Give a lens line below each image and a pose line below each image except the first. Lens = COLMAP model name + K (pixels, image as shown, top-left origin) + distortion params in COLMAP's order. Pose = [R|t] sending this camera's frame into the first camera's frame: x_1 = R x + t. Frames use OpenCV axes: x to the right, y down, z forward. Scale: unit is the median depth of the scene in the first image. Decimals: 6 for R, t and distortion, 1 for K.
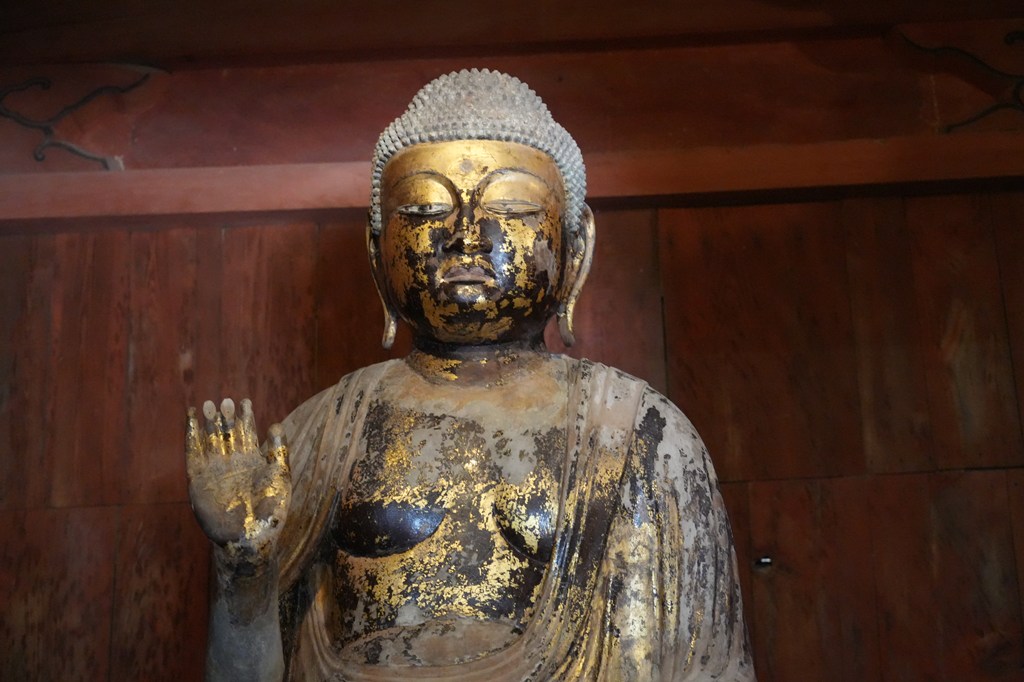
lens RADIAL K [[1737.4, 0, 544.1], [0, 1737.4, 354.5], [0, 0, 1]] dist [0.044540, 0.000000]
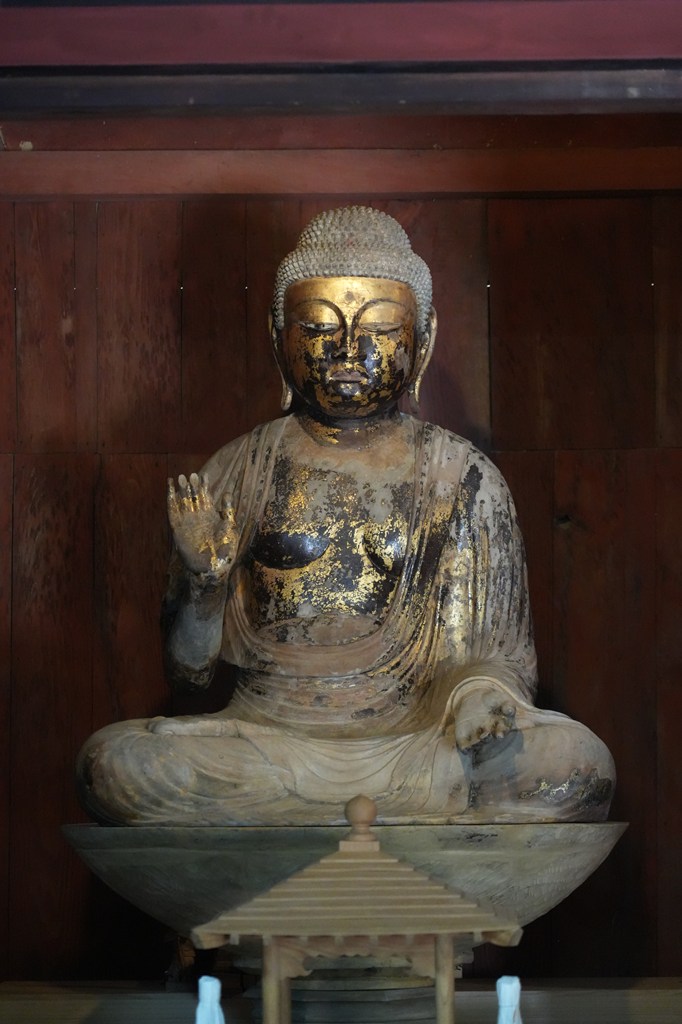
lens RADIAL K [[2881.3, 0, 343.8], [0, 2881.3, 513.6], [0, 0, 1]] dist [0.104029, 0.000000]
pose [[0.999425, 0.027428, 0.019946, -0.092156], [-0.031084, 0.976044, 0.215344, -0.446011], [-0.013562, -0.215840, 0.976335, -1.343601]]
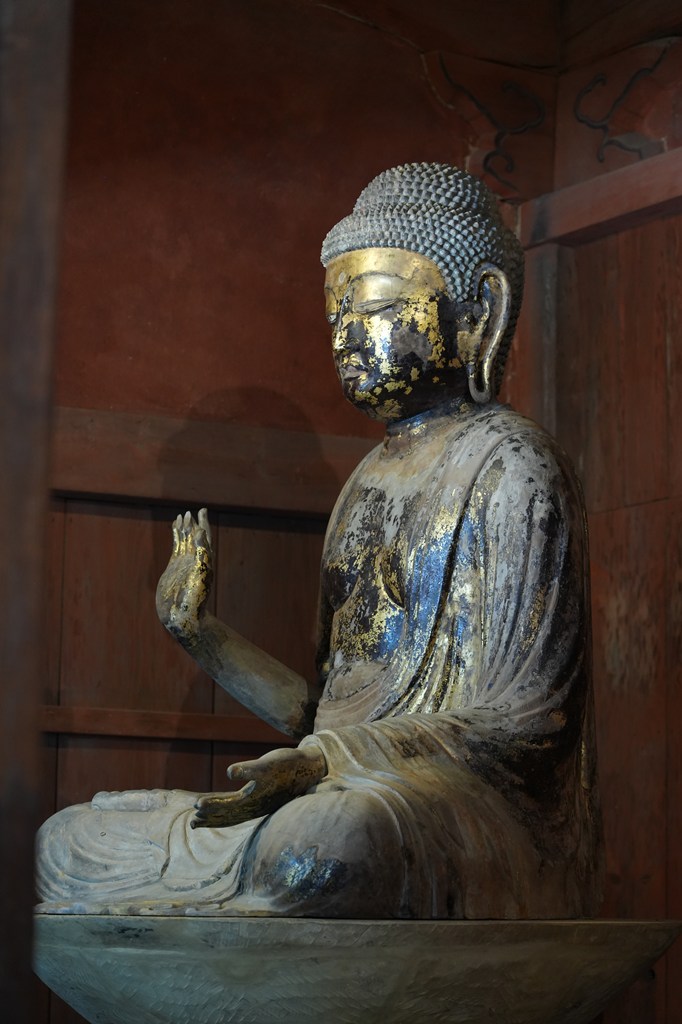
lens RADIAL K [[2673.9, 0, 341.3], [0, 2673.9, 513.2], [0, 0, 1]] dist [0.017019, 0.000000]
pose [[0.539468, -0.081201, -0.838082, 1.466897], [0.231612, 0.971253, 0.054984, -0.054042], [0.809525, -0.223772, 0.542767, -0.015075]]
